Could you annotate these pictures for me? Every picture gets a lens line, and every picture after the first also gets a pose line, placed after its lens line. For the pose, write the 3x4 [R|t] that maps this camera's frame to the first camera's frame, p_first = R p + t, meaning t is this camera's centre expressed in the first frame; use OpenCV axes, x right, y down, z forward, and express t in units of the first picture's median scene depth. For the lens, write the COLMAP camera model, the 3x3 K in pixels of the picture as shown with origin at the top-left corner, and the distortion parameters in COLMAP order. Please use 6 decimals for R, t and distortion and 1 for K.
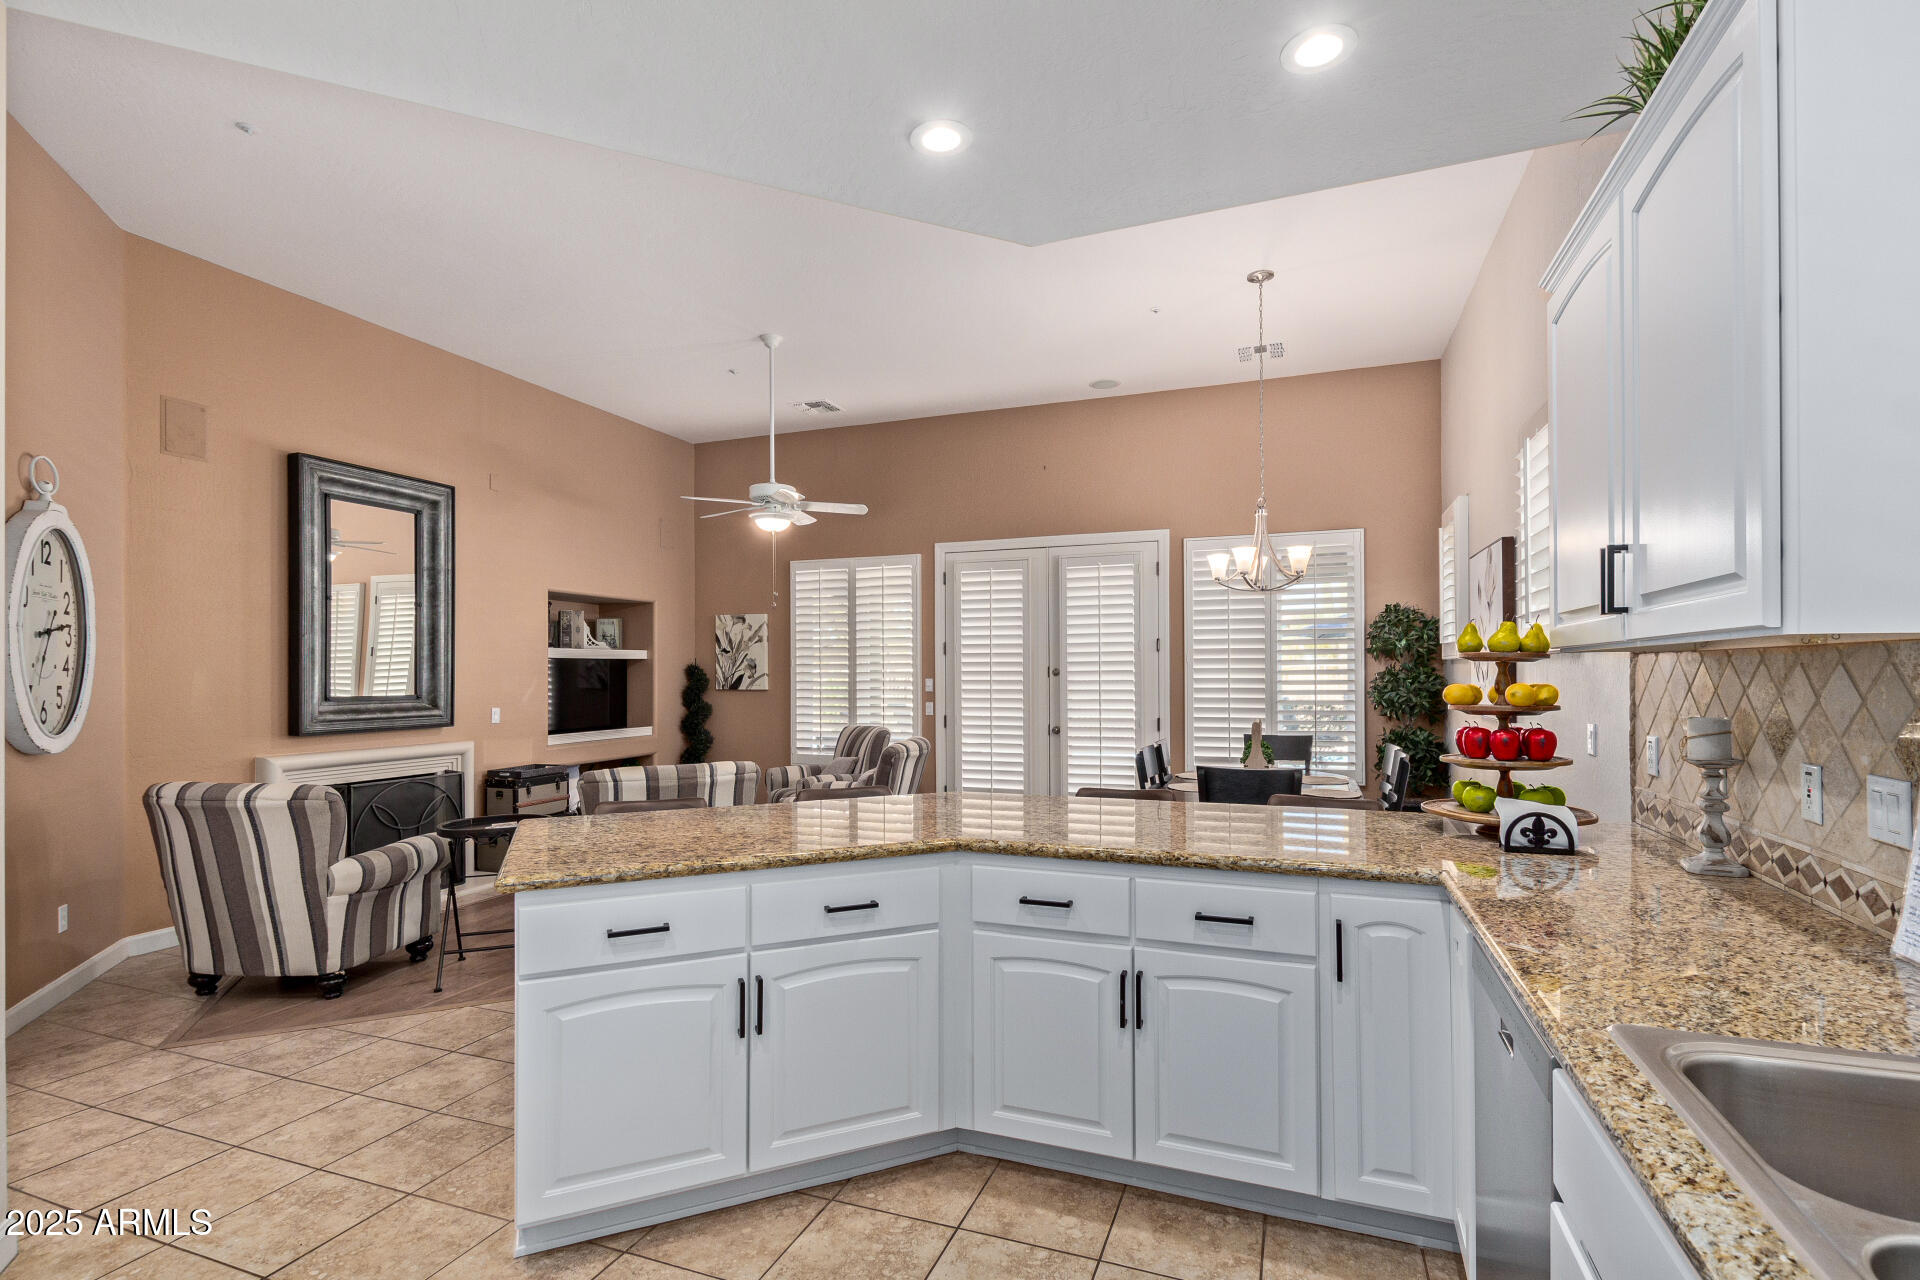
lens RADIAL K [[880.2, 0, 974.5], [0, 880.2, 663.9], [0, 0, 1]] dist [0.000961, 0.000140]
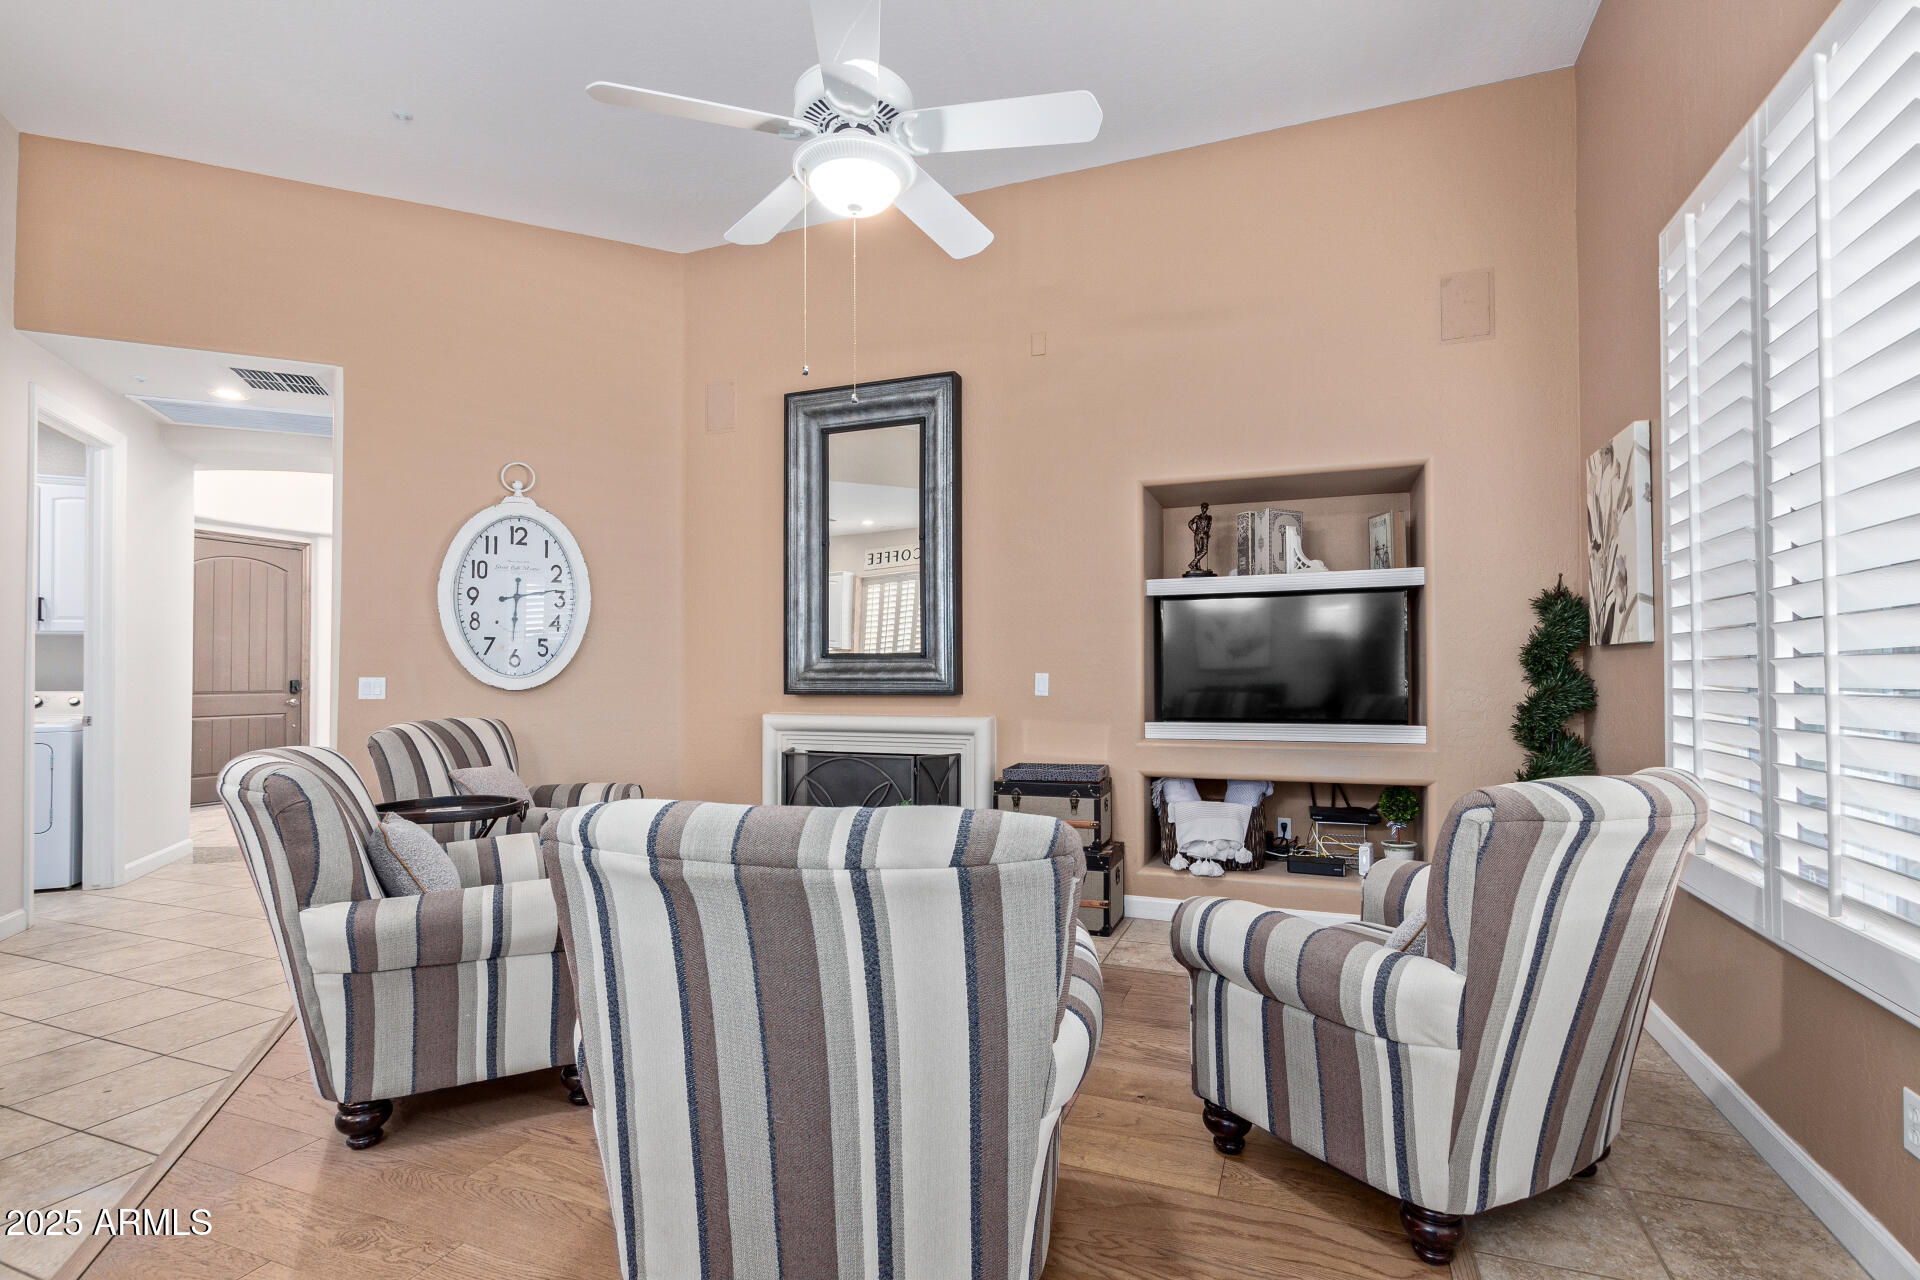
lens RADIAL K [[880.2, 0, 974.5], [0, 880.2, 663.9], [0, 0, 1]] dist [0.000961, 0.000140]
pose [[-0.011408, -0.007034, -0.999910, 0.151999], [0.015720, 0.999850, -0.007213, 0.051872], [0.999811, -0.015801, -0.011295, 1.060084]]
